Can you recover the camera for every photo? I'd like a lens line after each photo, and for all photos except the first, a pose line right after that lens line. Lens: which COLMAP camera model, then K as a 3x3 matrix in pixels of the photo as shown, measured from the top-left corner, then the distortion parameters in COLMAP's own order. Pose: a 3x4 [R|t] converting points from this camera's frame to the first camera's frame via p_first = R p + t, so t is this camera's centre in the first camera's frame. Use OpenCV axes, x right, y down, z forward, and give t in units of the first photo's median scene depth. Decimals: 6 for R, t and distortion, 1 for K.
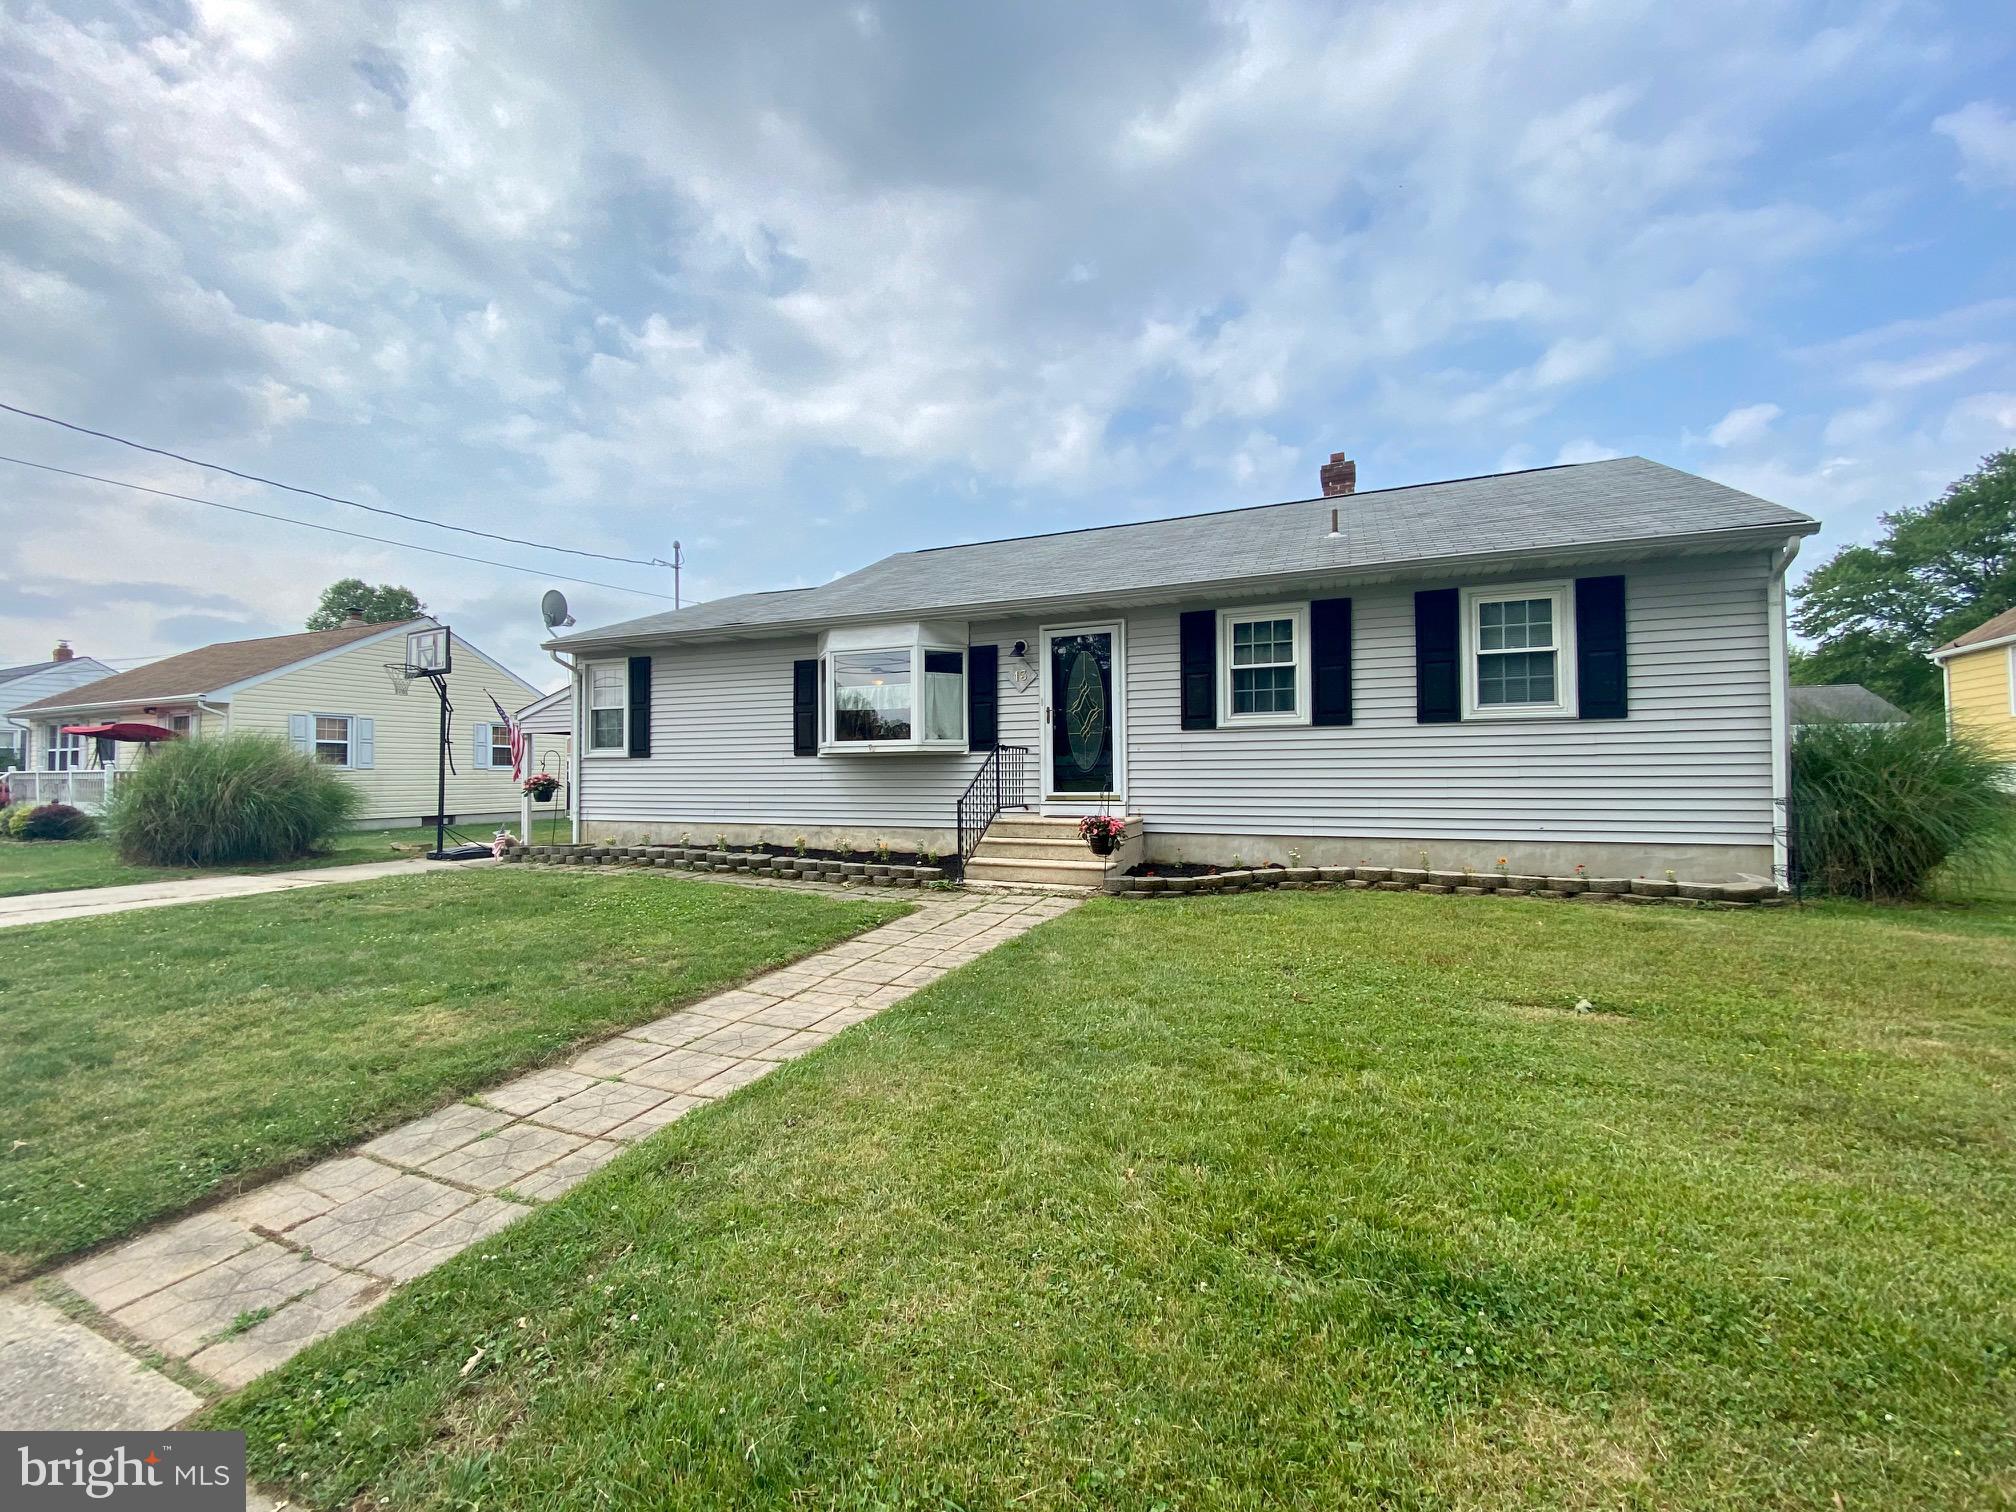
lens RADIAL K [[821.2, 0, 1006.0], [0, 821.2, 778.2], [0, 0, 1]] dist [0.007650, -0.012273]
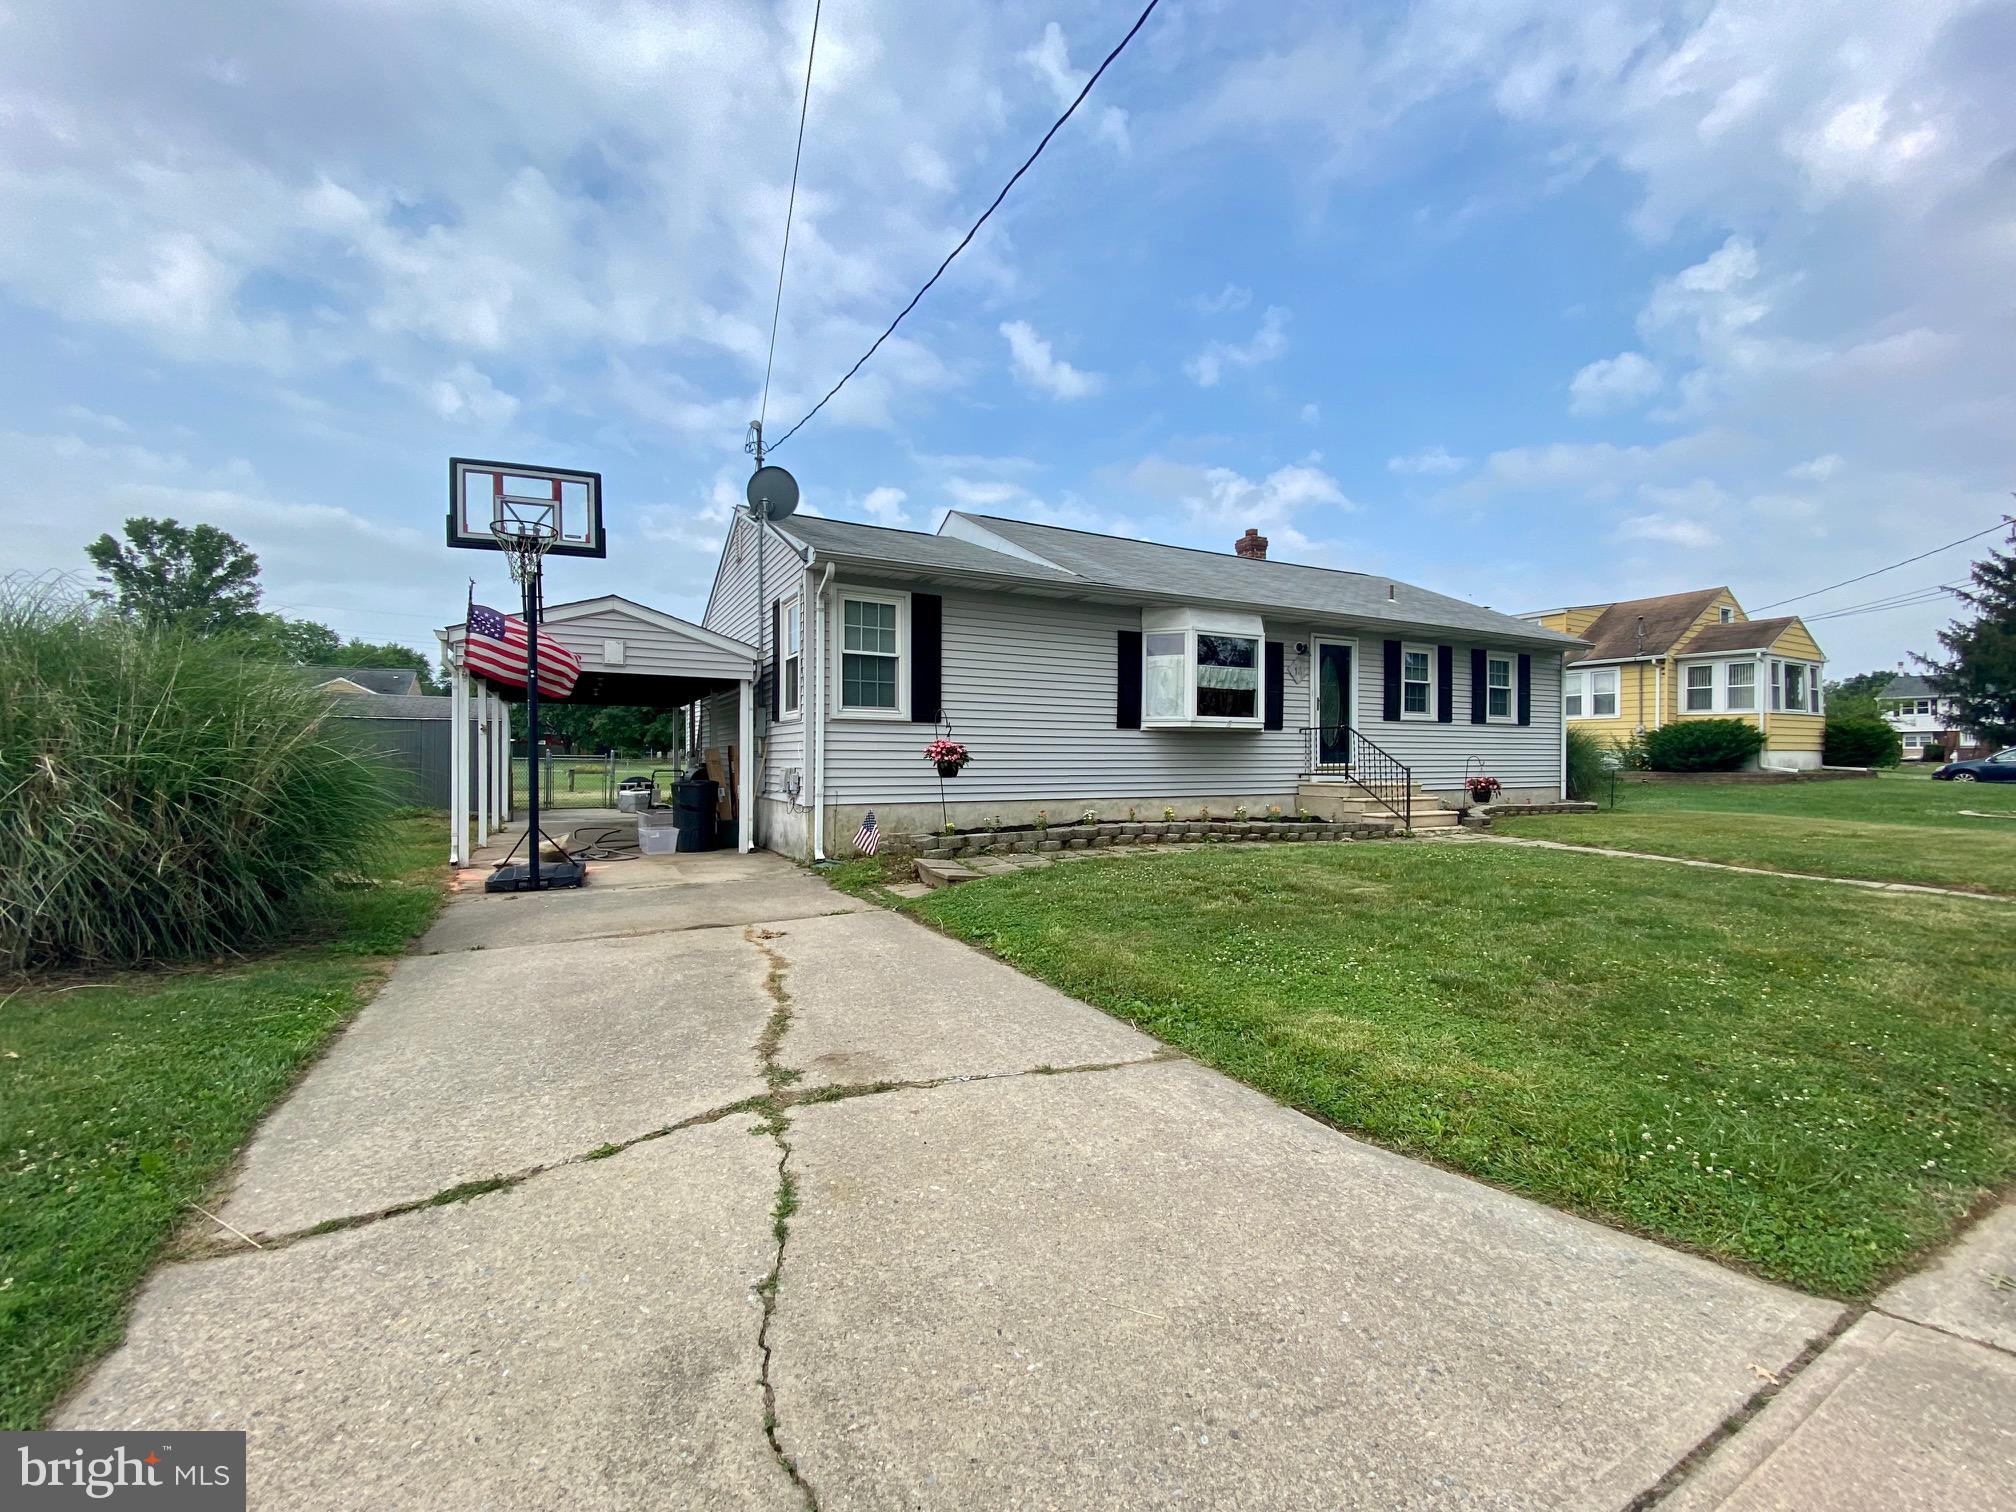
lens RADIAL K [[821.2, 0, 1001.6], [0, 821.2, 756.6], [0, 0, 1]] dist [0.007650, -0.012273]
pose [[0.634103, 0.008458, 0.773203, -0.979049], [-0.005236, 0.999964, -0.006645, 0.013287], [-0.773231, 0.000165, 0.634124, 0.433000]]
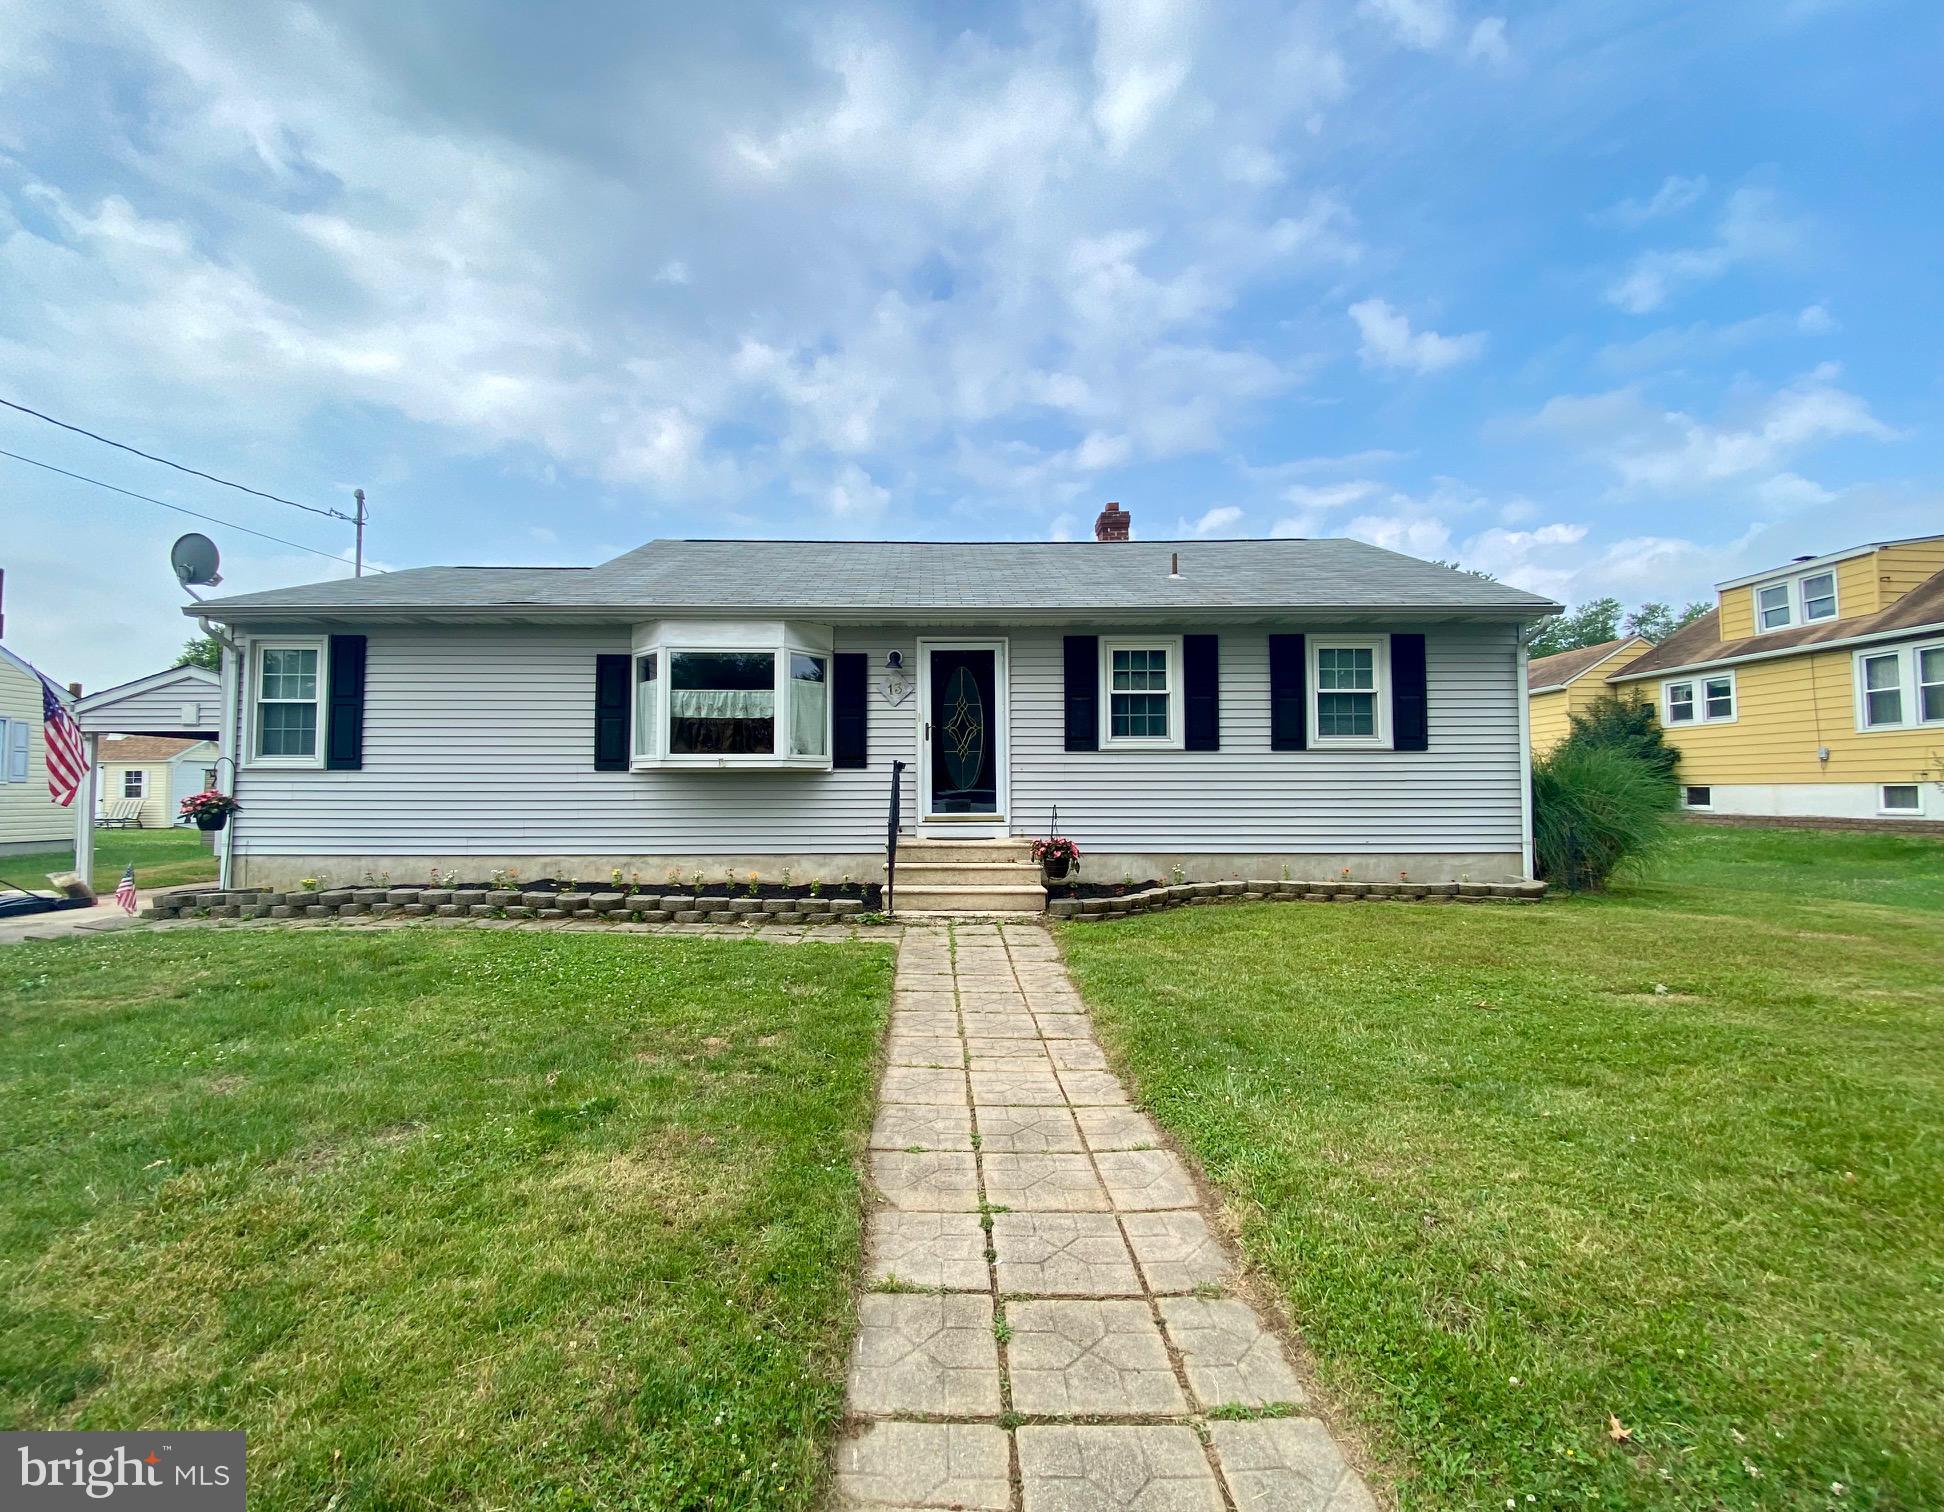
lens RADIAL K [[825.1, 0, 935.8], [0, 825.1, 773.9], [0, 0, 1]] dist [0.006592, -0.004766]
pose [[0.919617, 0.013821, 0.392574, -0.239209], [-0.002763, 0.999584, -0.028718, -0.000732], [-0.392807, 0.025325, 0.919272, 0.093670]]
